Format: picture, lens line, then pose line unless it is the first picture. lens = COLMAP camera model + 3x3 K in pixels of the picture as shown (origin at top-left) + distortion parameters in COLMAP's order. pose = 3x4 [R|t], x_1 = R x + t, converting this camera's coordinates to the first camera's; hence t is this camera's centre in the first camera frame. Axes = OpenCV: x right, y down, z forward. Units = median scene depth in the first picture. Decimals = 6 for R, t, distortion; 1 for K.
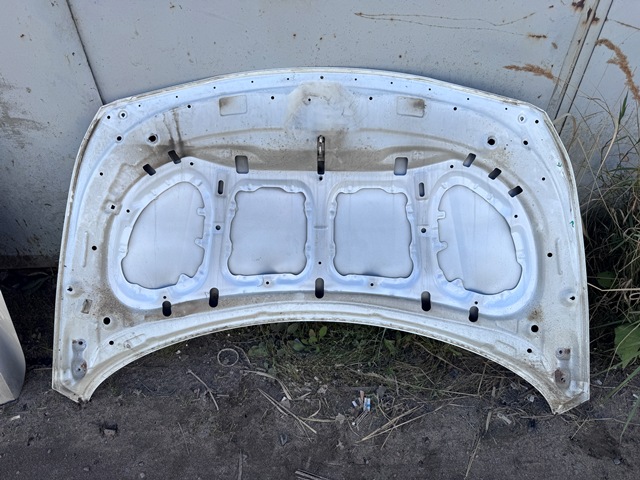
lens RADIAL K [[463.9, 0, 317.8], [0, 463.9, 242.8], [0, 0, 1]] dist [0.007856, -0.010967]
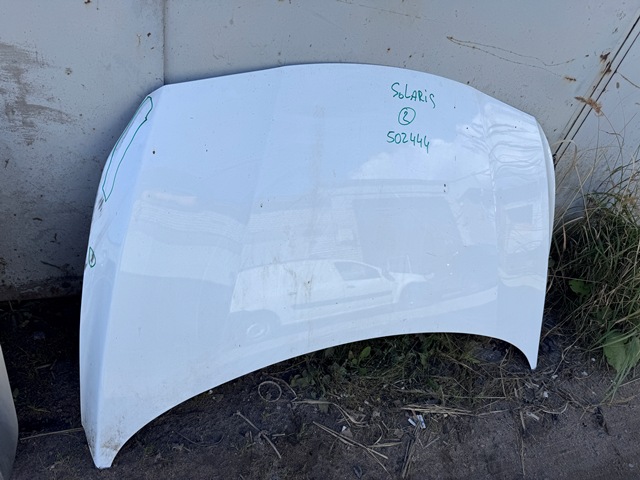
lens RADIAL K [[464.4, 0, 321.2], [0, 464.4, 238.6], [0, 0, 1]] dist [-0.009535, 0.006826]
pose [[0.935567, -0.007071, 0.353077, -0.455895], [0.019932, 0.999263, -0.032802, -0.016695], [-0.352585, 0.037726, 0.935019, 0.131883]]
